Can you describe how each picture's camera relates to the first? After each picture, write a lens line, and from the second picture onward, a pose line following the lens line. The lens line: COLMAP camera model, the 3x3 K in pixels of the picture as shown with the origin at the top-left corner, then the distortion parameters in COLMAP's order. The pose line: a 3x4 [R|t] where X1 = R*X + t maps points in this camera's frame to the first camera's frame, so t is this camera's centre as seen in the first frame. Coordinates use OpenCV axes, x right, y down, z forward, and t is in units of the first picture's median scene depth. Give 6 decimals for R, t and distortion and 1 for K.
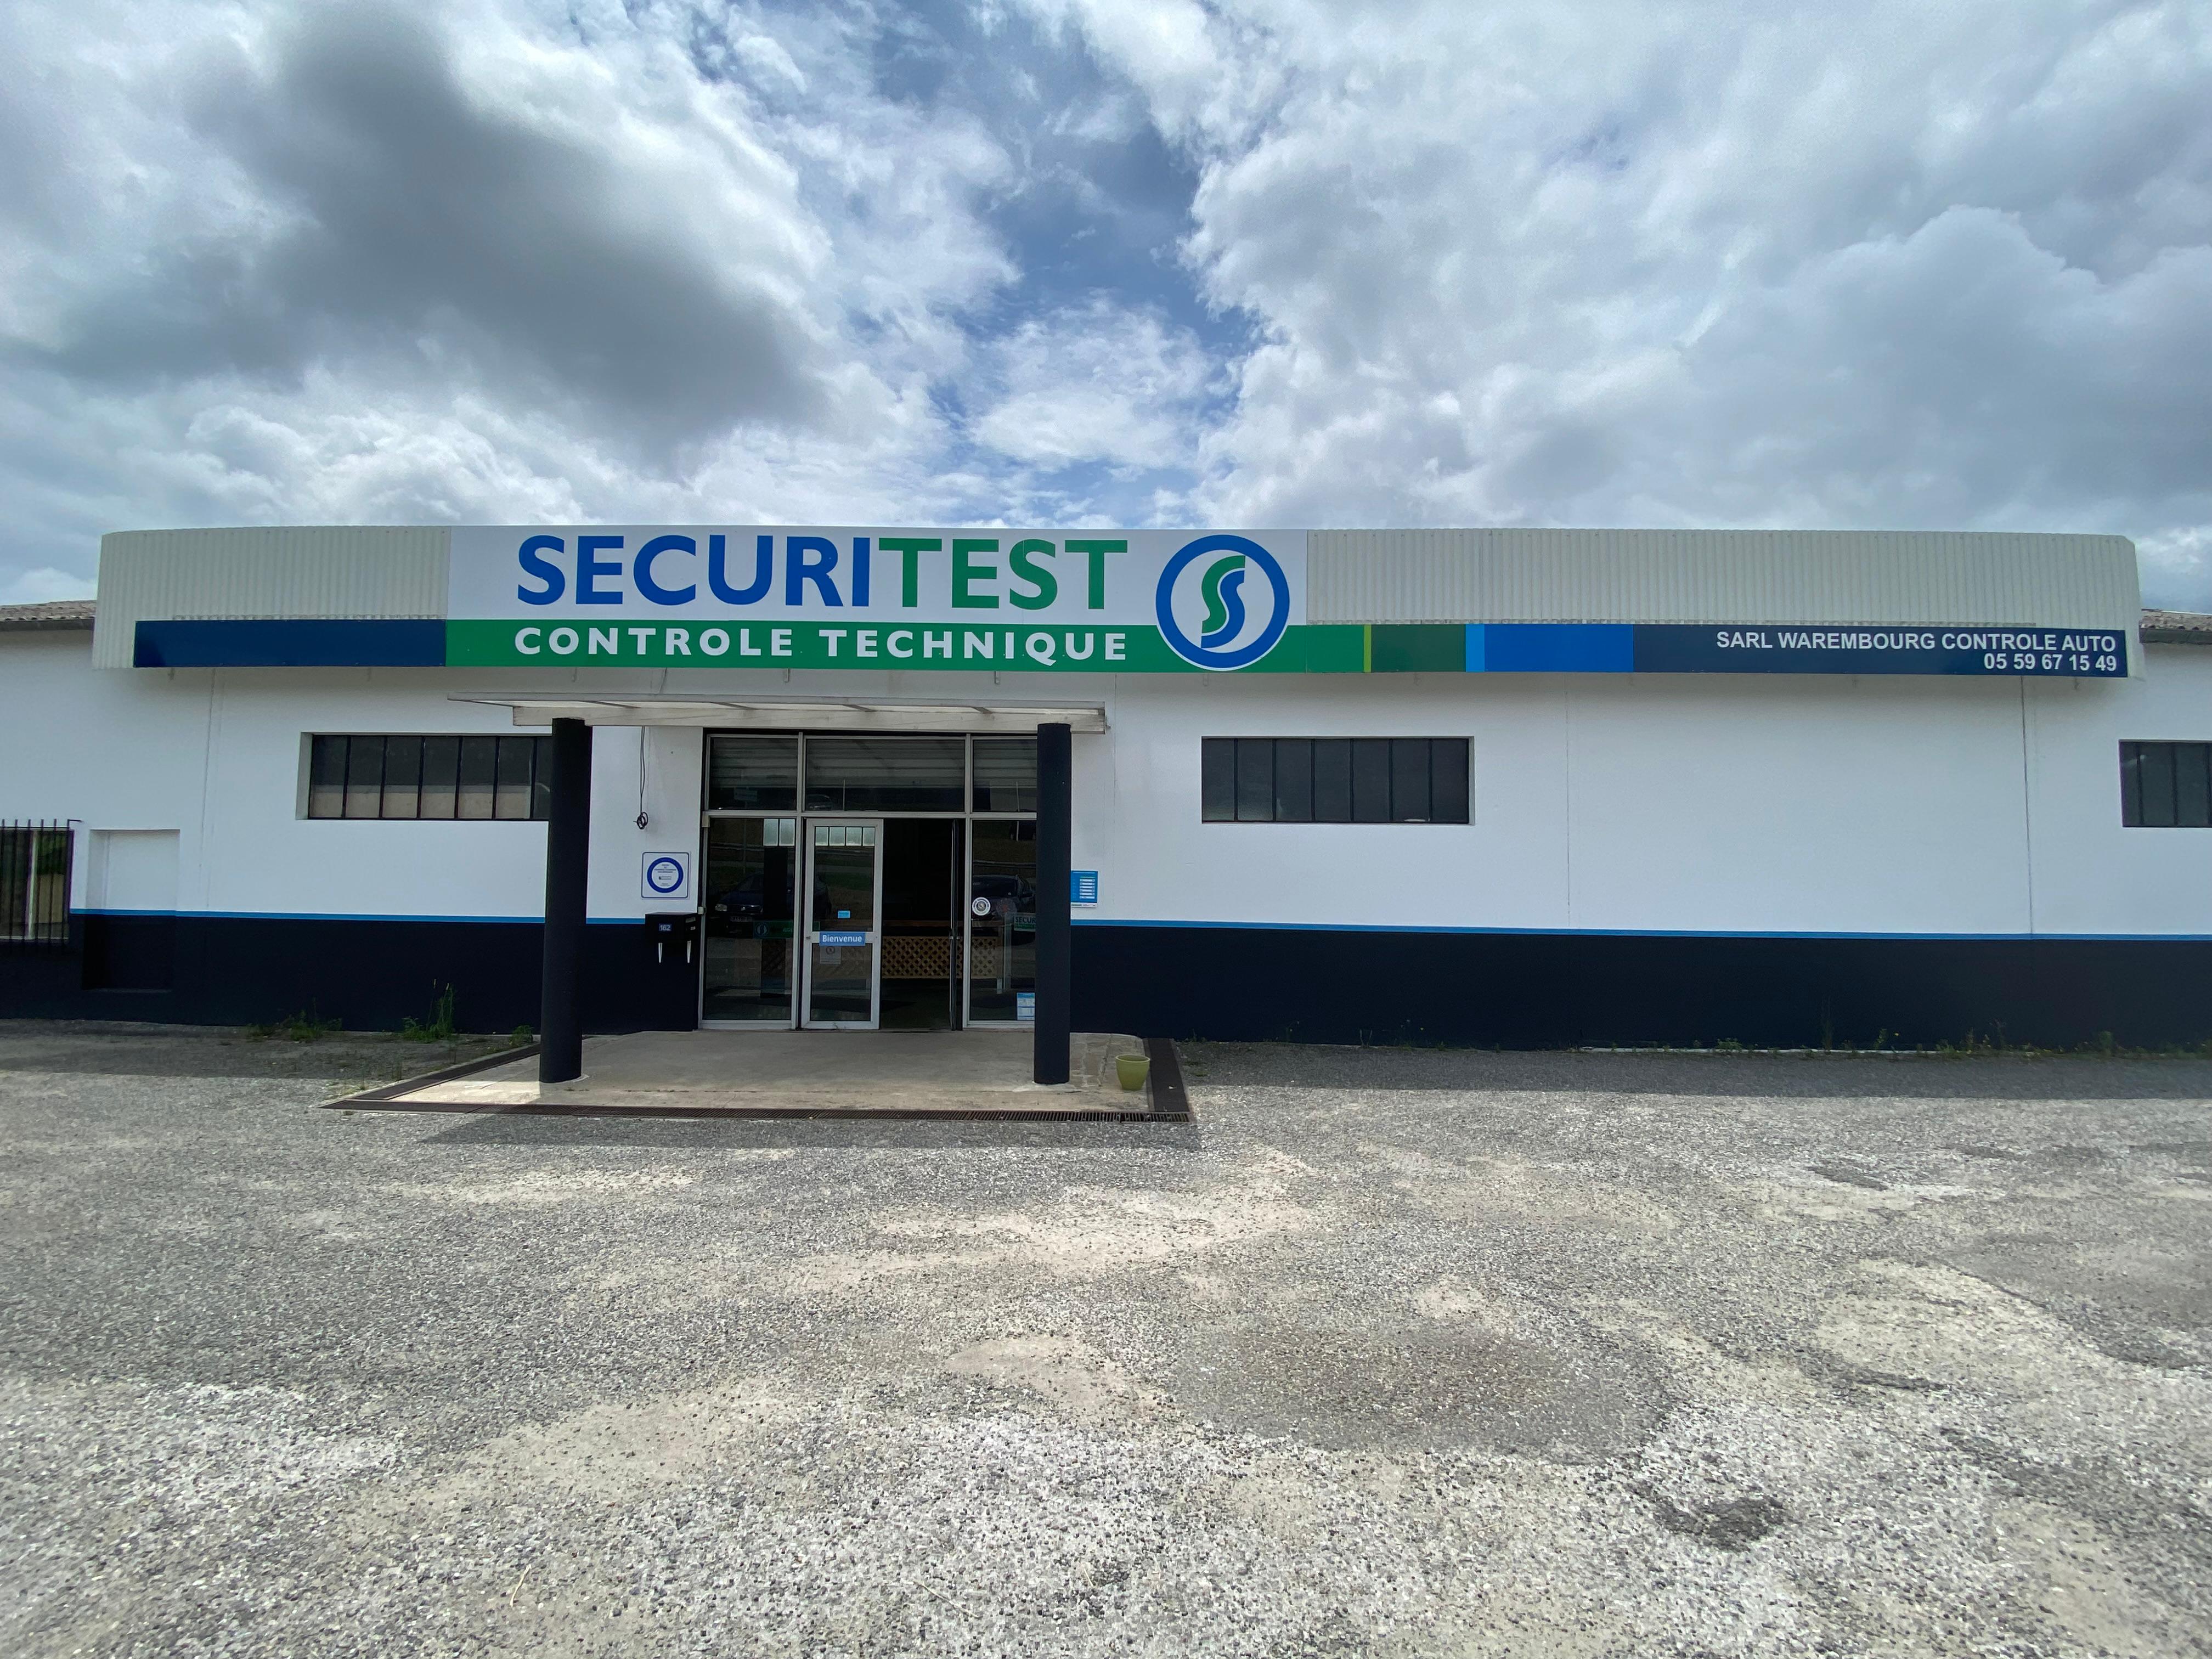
lens RADIAL K [[881.3, 0, 1106.0], [0, 881.3, 829.5], [0, 0, 1]] dist [0.026838, -0.023933]
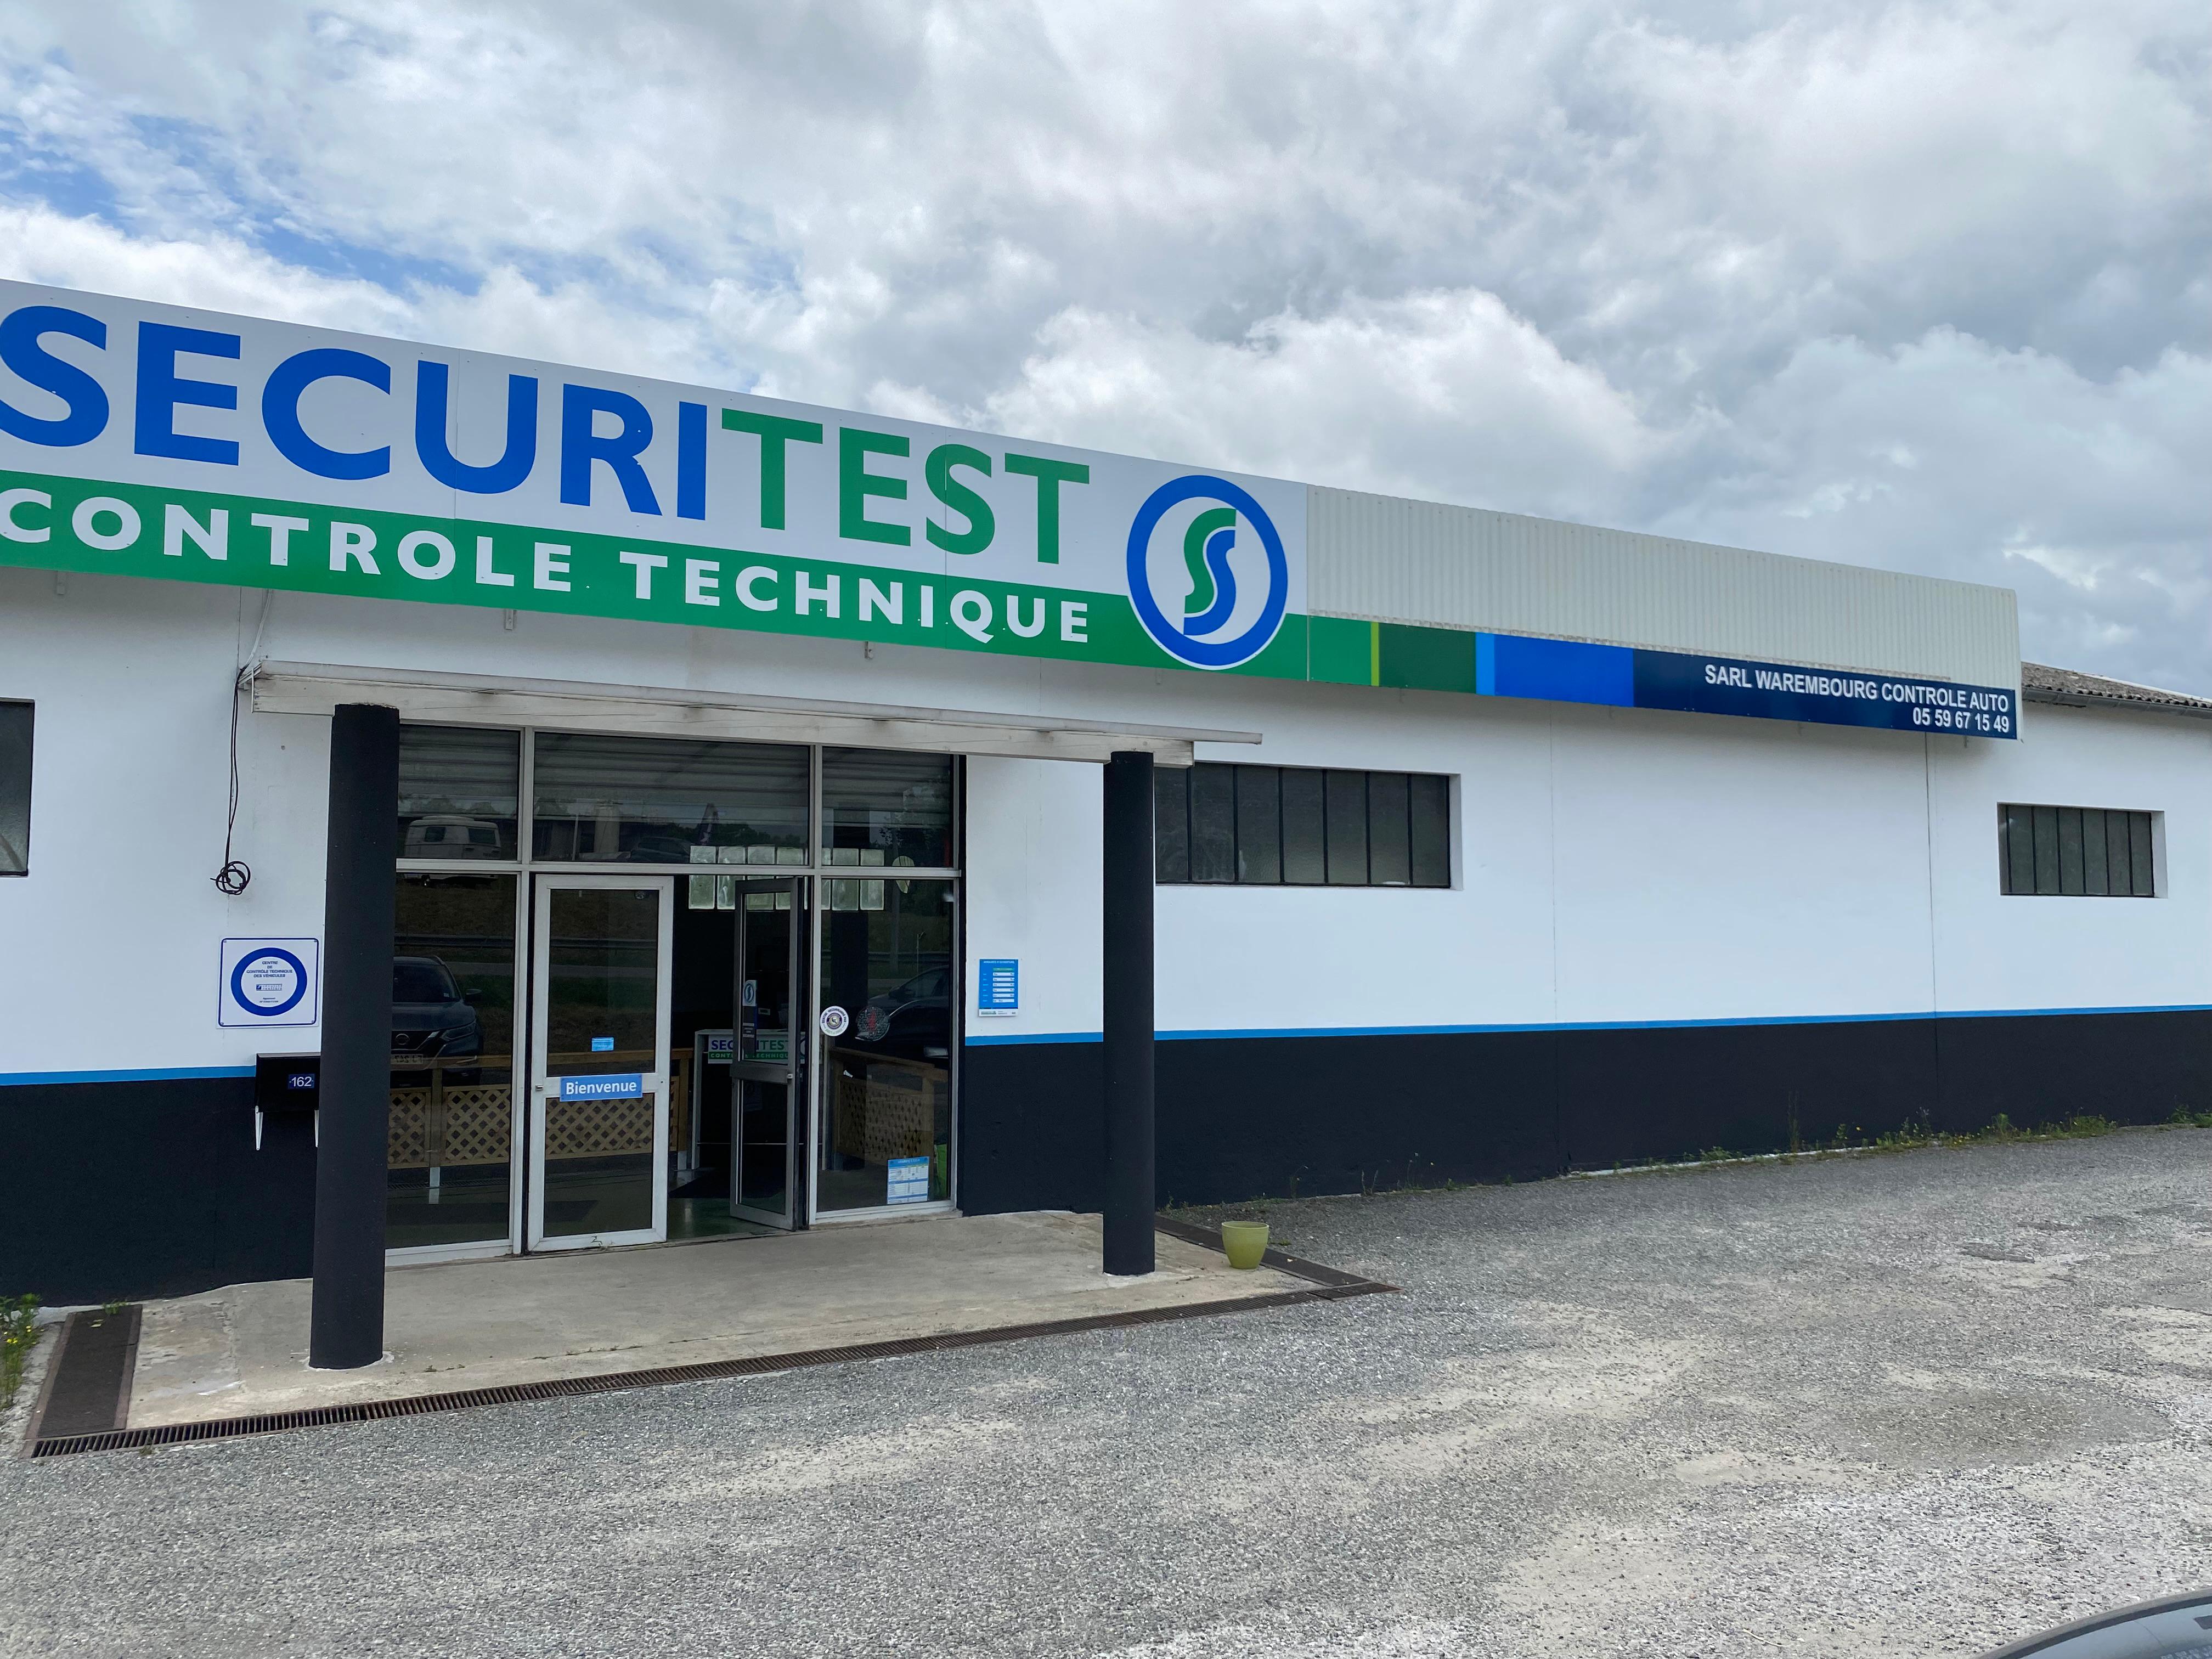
lens RADIAL K [[1673.6, 0, 1106.2], [0, 1673.6, 816.0], [0, 0, 1]] dist [-0.003423, 0.006297]
pose [[0.873153, 0.024776, 0.486815, -0.576239], [-0.012107, 0.999502, -0.029153, -0.024701], [-0.487295, 0.019561, 0.873018, -0.108114]]
